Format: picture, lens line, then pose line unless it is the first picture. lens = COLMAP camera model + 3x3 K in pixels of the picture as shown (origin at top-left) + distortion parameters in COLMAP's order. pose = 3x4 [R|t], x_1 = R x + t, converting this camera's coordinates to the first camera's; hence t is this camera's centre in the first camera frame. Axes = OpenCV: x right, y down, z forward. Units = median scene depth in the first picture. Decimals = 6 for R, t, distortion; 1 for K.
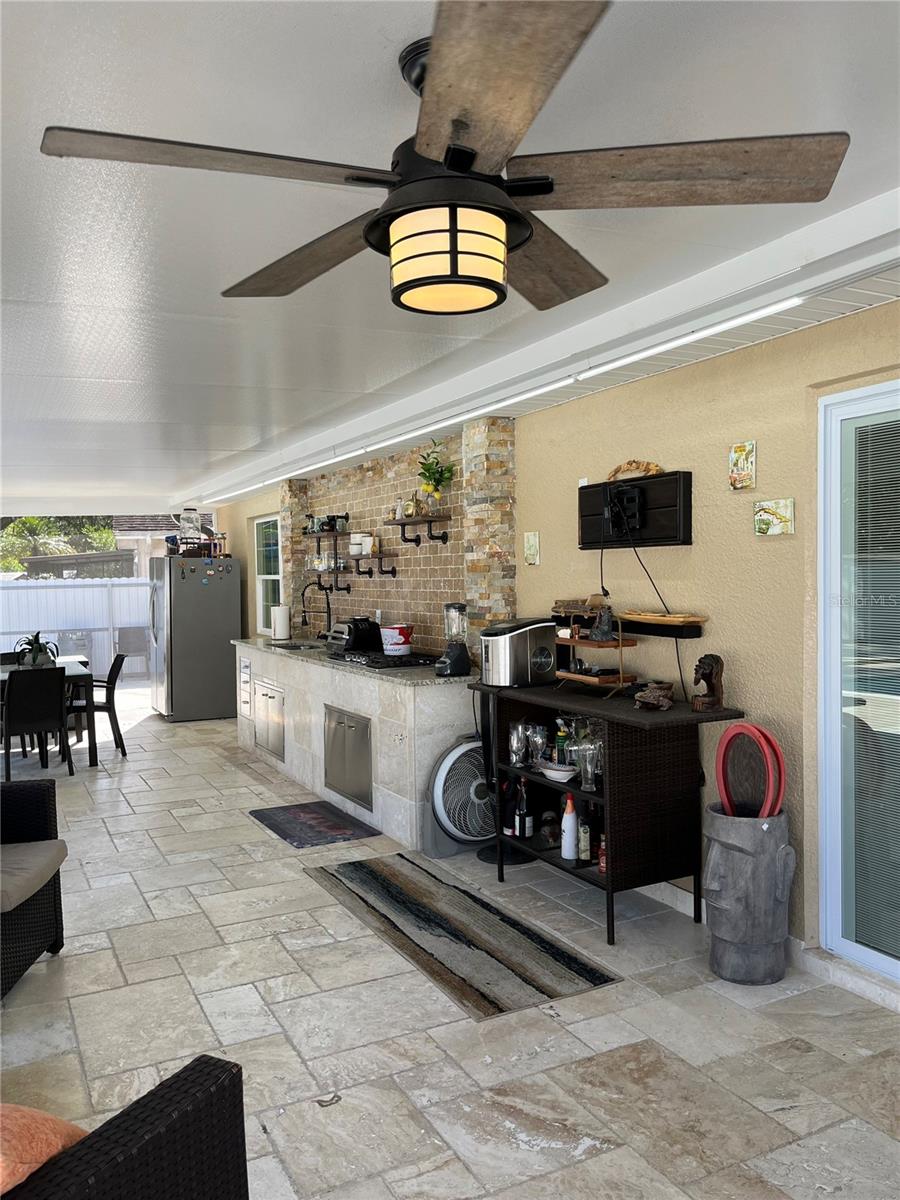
lens RADIAL K [[915.1, 0, 451.3], [0, 915.1, 602.0], [0, 0, 1]] dist [0.059076, -0.075439]
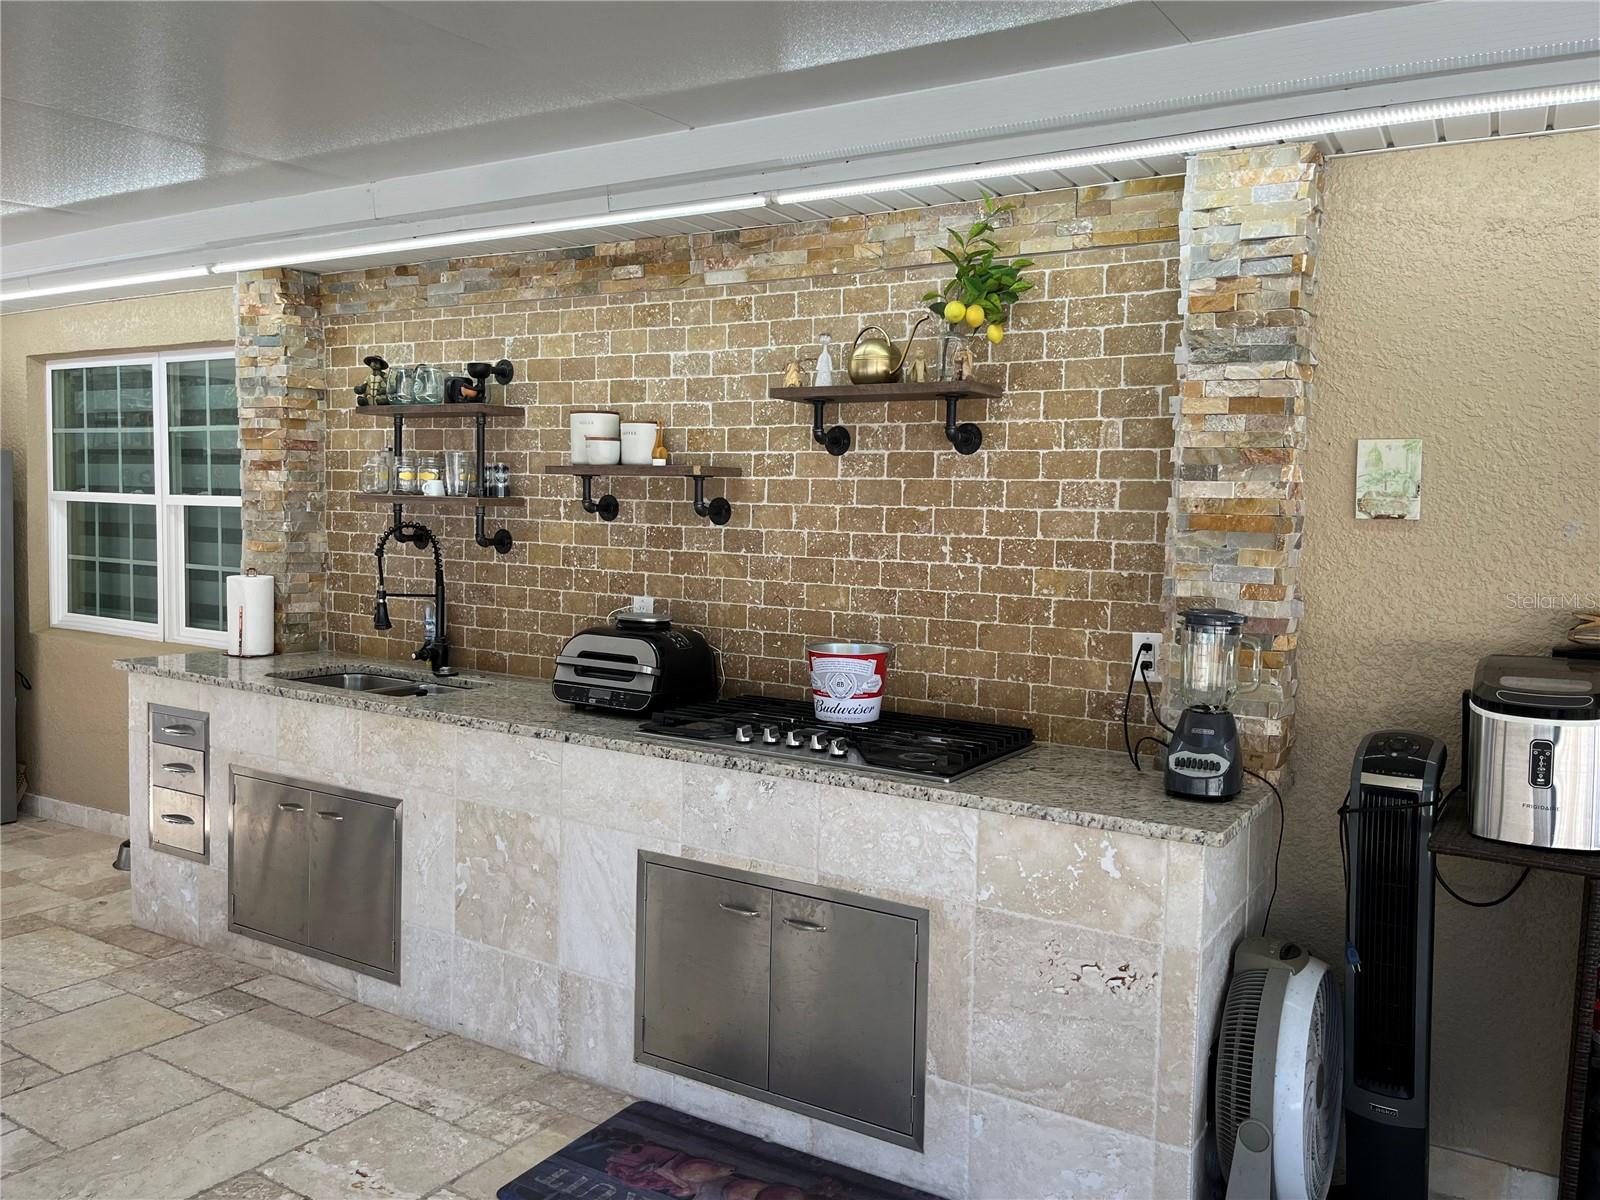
lens RADIAL K [[1220.1, 0, 798.1], [0, 1220.1, 593.9], [0, 0, 1]] dist [0.059076, -0.075439]
pose [[0.858122, -0.003938, 0.513430, -0.324639], [-0.019769, 0.998976, 0.040702, -0.018110], [-0.513065, -0.045078, 0.857166, 0.497064]]
